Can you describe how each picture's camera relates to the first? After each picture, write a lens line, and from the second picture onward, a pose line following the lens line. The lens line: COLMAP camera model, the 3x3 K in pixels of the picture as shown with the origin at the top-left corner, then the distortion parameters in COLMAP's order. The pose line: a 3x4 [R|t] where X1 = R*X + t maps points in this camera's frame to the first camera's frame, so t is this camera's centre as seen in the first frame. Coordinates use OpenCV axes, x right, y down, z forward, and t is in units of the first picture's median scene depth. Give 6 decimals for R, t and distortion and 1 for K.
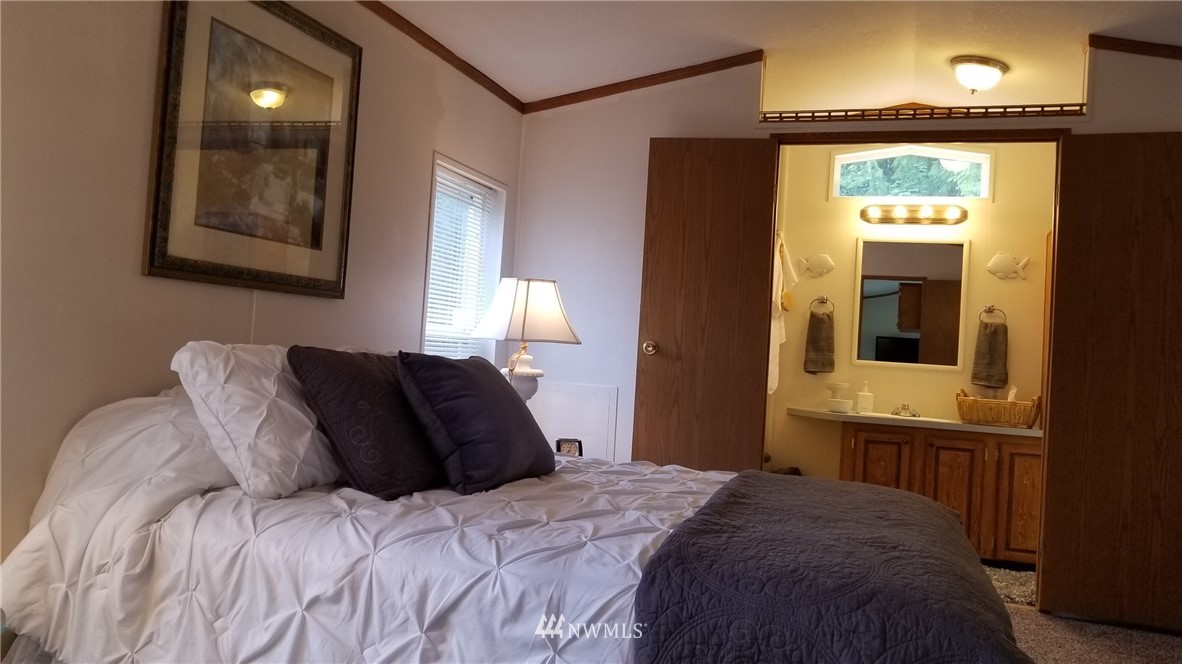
lens RADIAL K [[934.2, 0, 598.3], [0, 934.2, 341.8], [0, 0, 1]] dist [-0.007020, -0.012894]
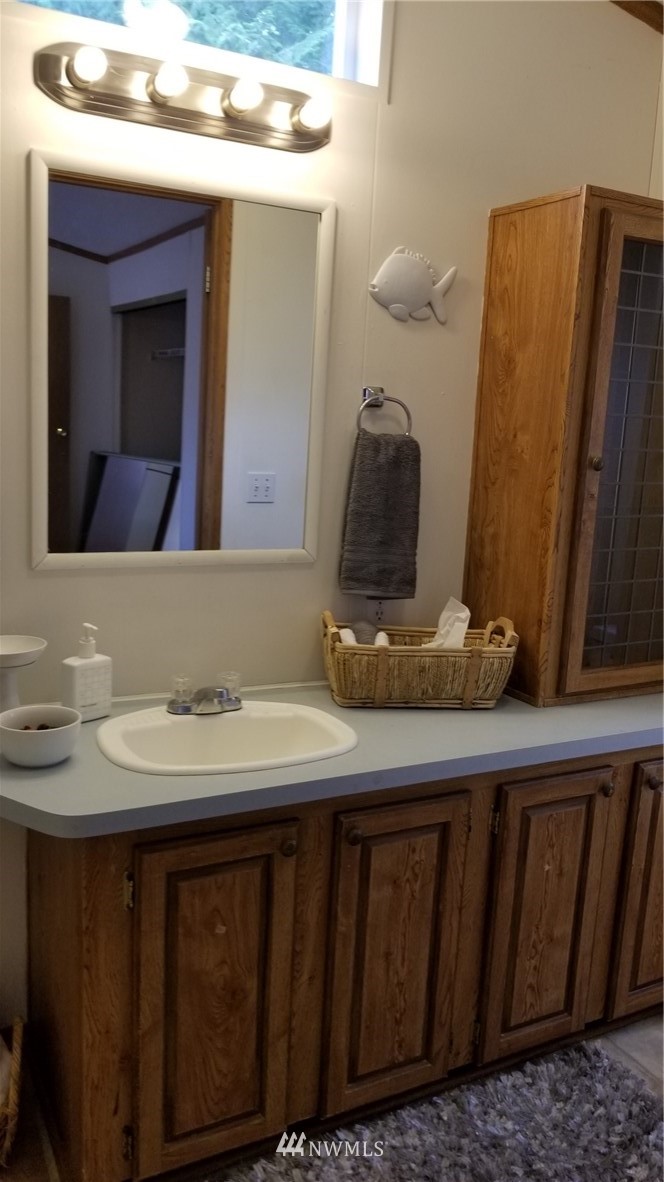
lens RADIAL K [[934.2, 0, 327.0], [0, 934.2, 591.8], [0, 0, 1]] dist [-0.007020, -0.012894]
pose [[0.714043, -0.152997, 0.683180, 0.135018], [-0.018312, 0.971413, 0.236687, -0.052023], [-0.699862, -0.181515, 0.690829, 0.780513]]
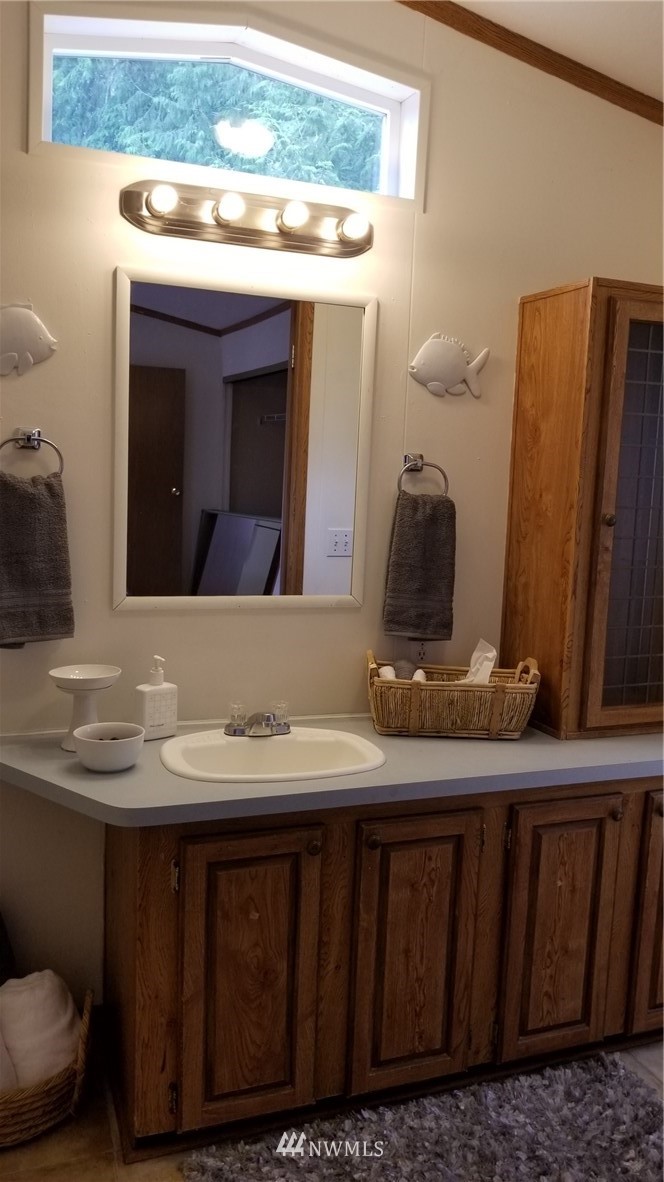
lens RADIAL K [[934.2, 0, 349.7], [0, 934.2, 594.6], [0, 0, 1]] dist [-0.007020, -0.012894]
pose [[0.785182, -0.109803, 0.609453, 0.125608], [-0.003882, 0.983263, 0.182152, -0.058548], [-0.619253, -0.145388, 0.771614, 0.713599]]
